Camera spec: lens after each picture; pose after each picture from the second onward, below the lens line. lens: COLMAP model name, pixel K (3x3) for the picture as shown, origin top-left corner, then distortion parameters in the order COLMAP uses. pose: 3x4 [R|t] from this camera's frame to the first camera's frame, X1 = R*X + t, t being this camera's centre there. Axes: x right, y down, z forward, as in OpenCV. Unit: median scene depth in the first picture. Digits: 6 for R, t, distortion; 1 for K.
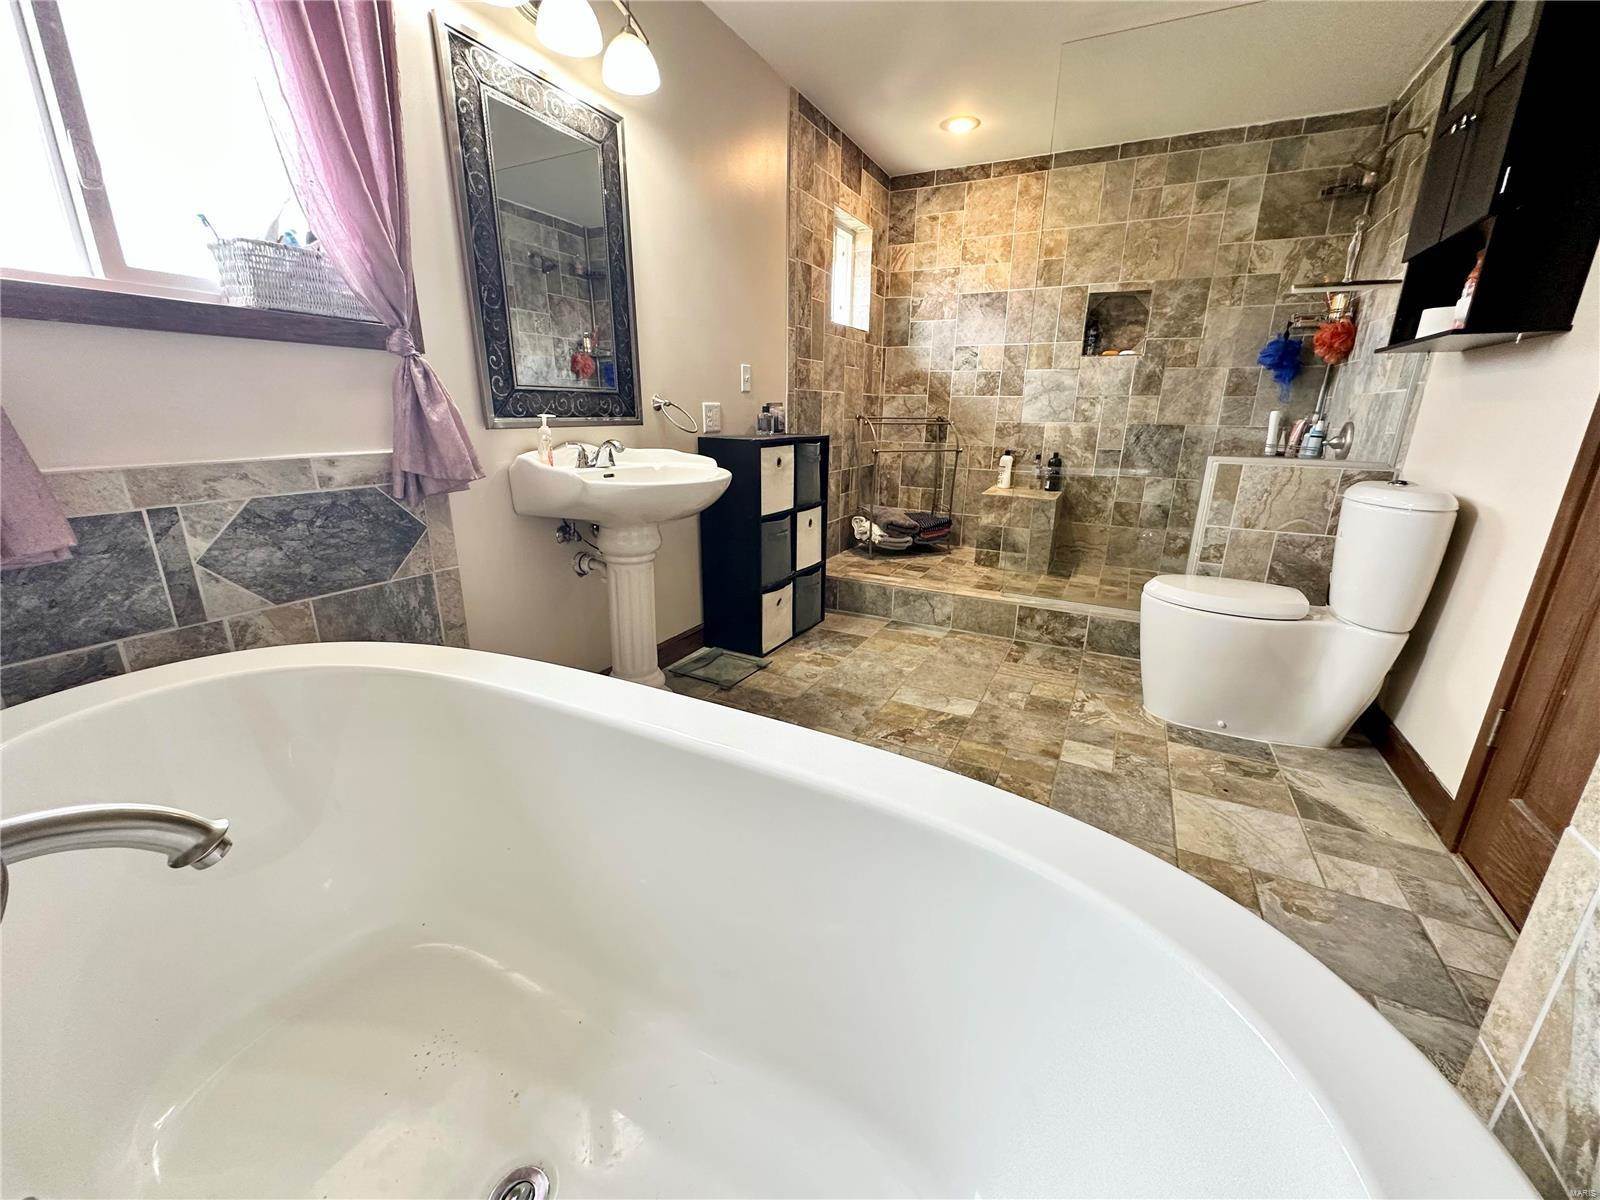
lens RADIAL K [[637.7, 0, 803.6], [0, 637.7, 600.3], [0, 0, 1]] dist [-0.001089, 0.000148]
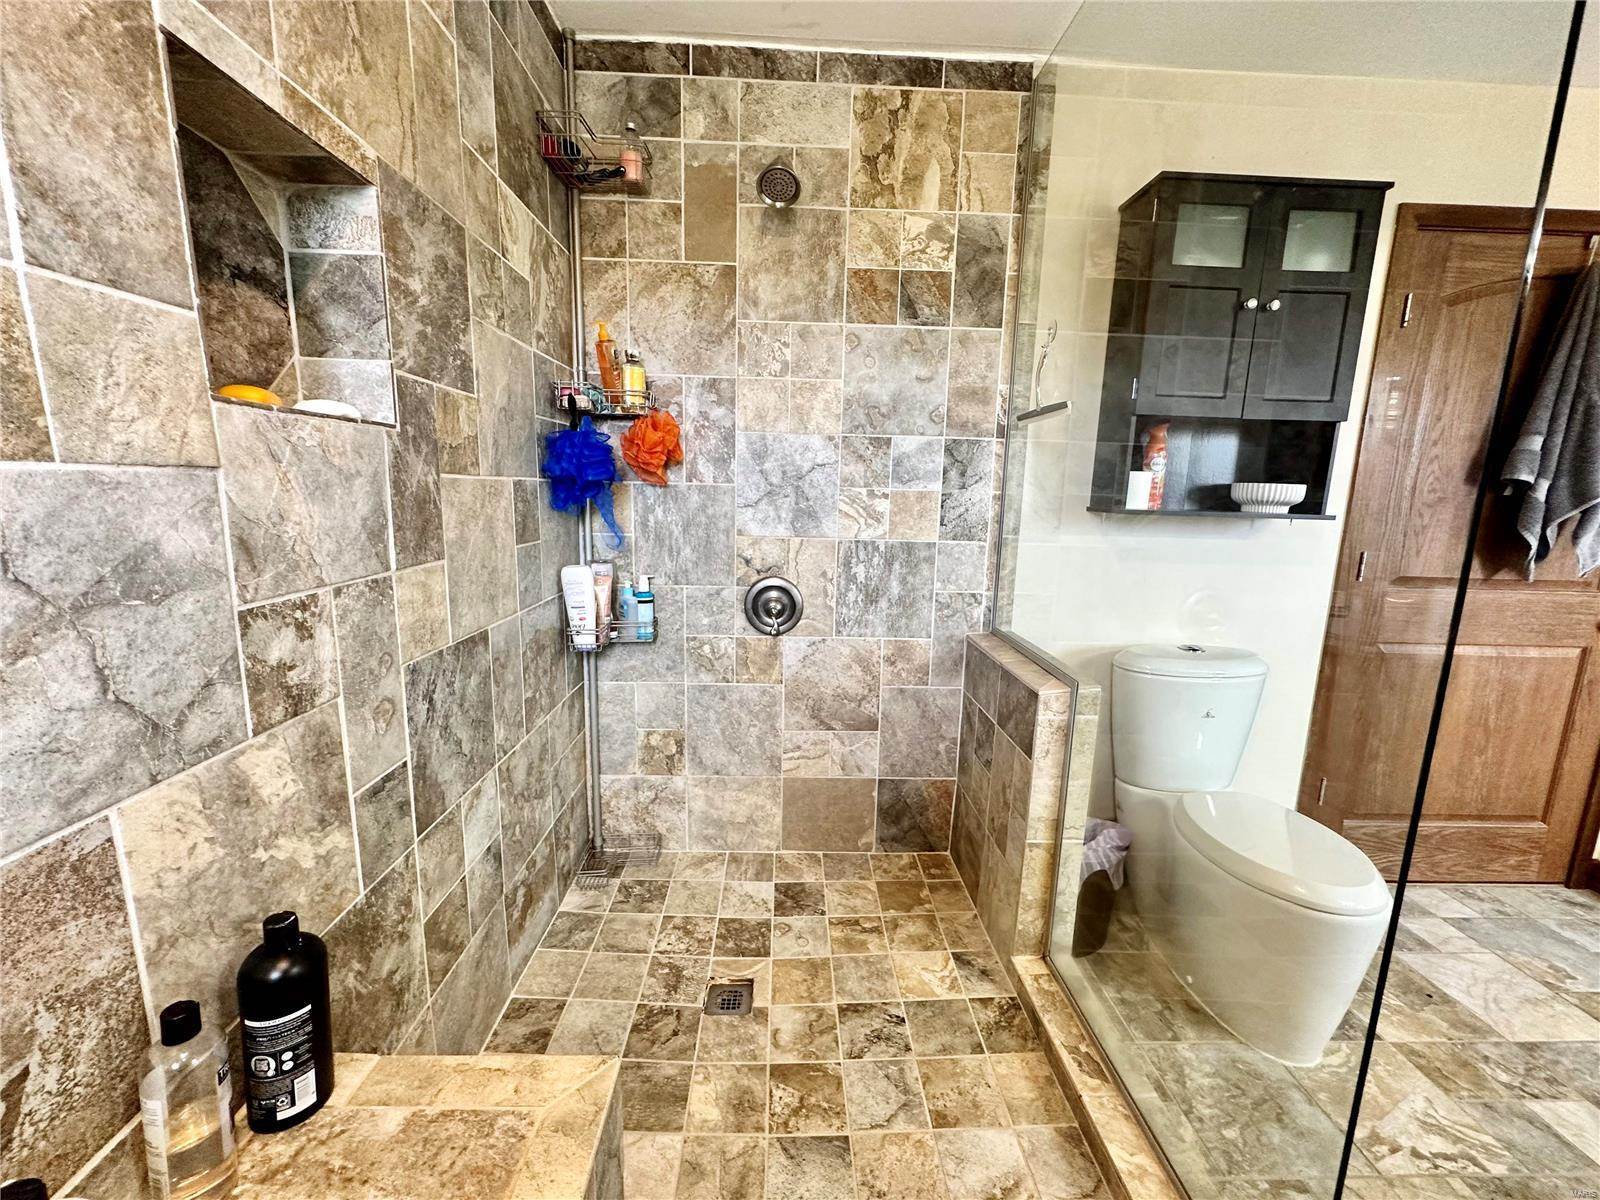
lens RADIAL K [[637.7, 0, 802.1], [0, 637.7, 600.7], [0, 0, 1]] dist [-0.001089, 0.000148]
pose [[-0.472863, -0.179460, 0.862667, 0.203217], [0.221713, 0.923307, 0.313605, -0.363442], [-0.852786, 0.339557, -0.396809, 0.984705]]
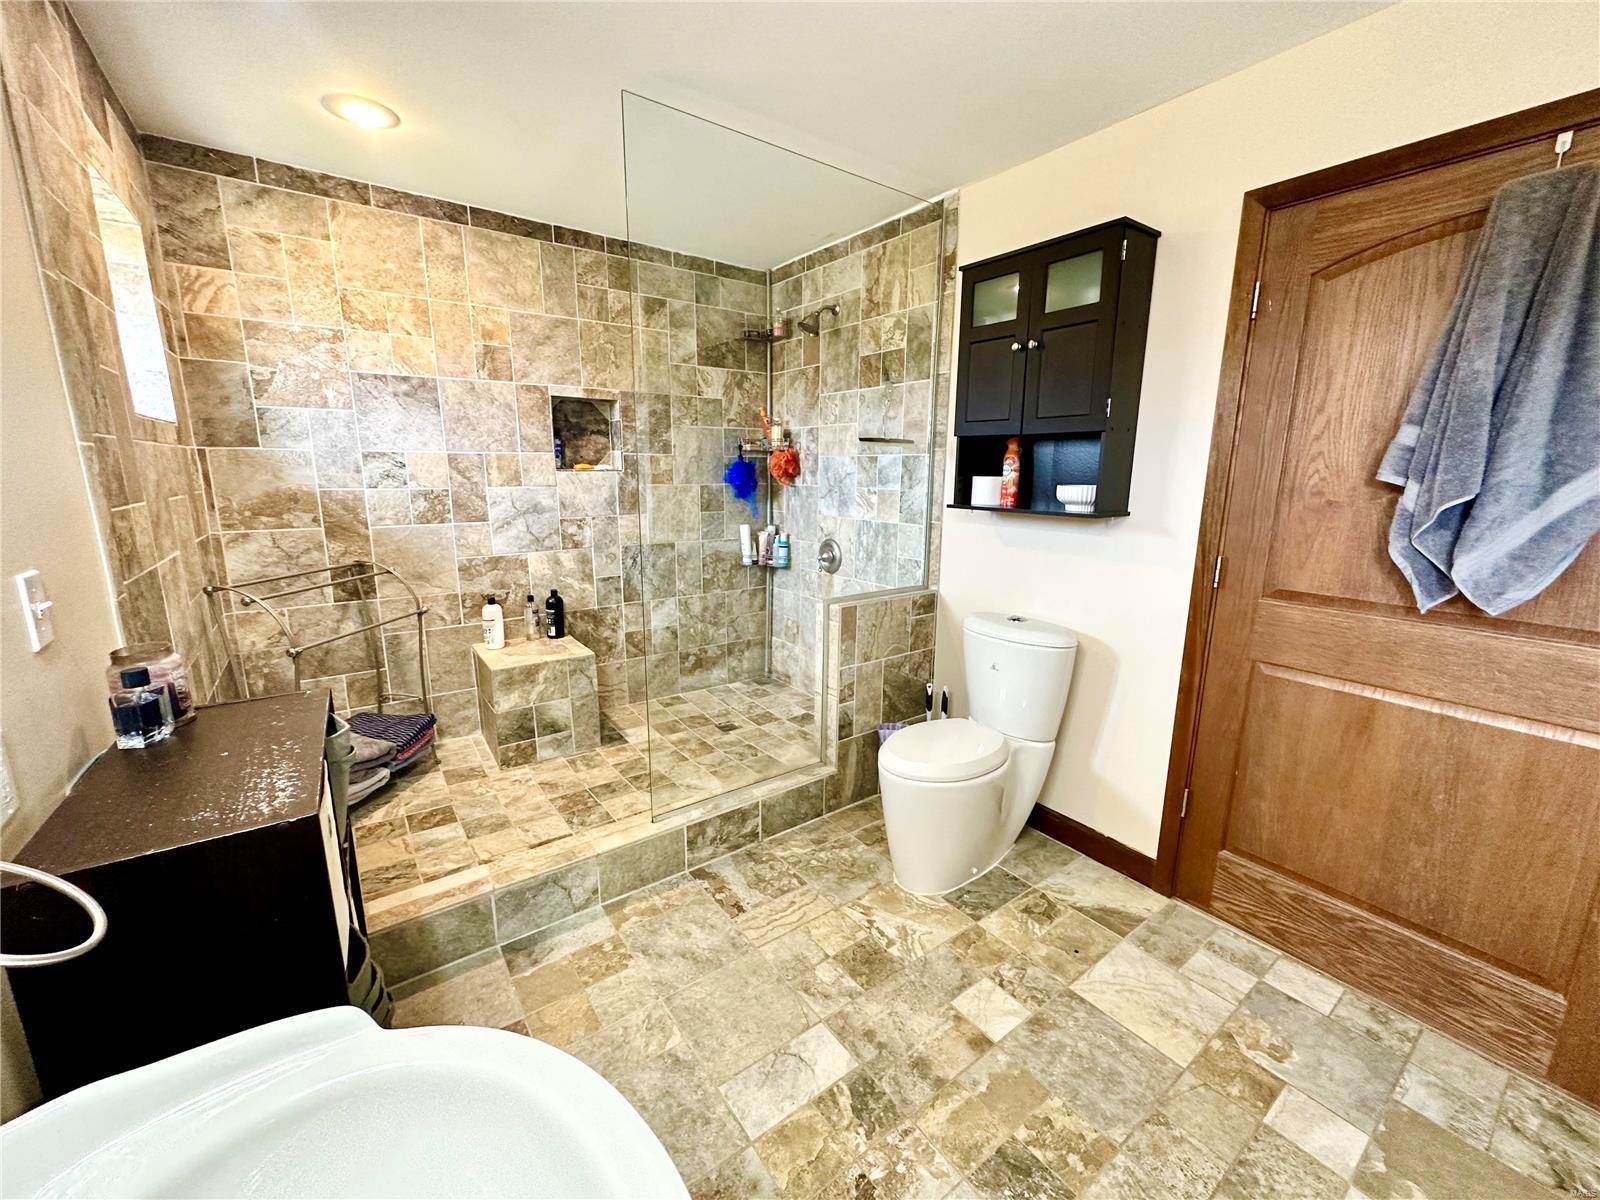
lens RADIAL K [[637.7, 0, 801.0], [0, 637.7, 600.8], [0, 0, 1]] dist [-0.001089, 0.000148]
pose [[0.453192, -0.195091, 0.869802, -0.157375], [0.256376, 0.963056, 0.082428, -0.221332], [-0.853749, 0.185641, 0.486466, 0.393871]]
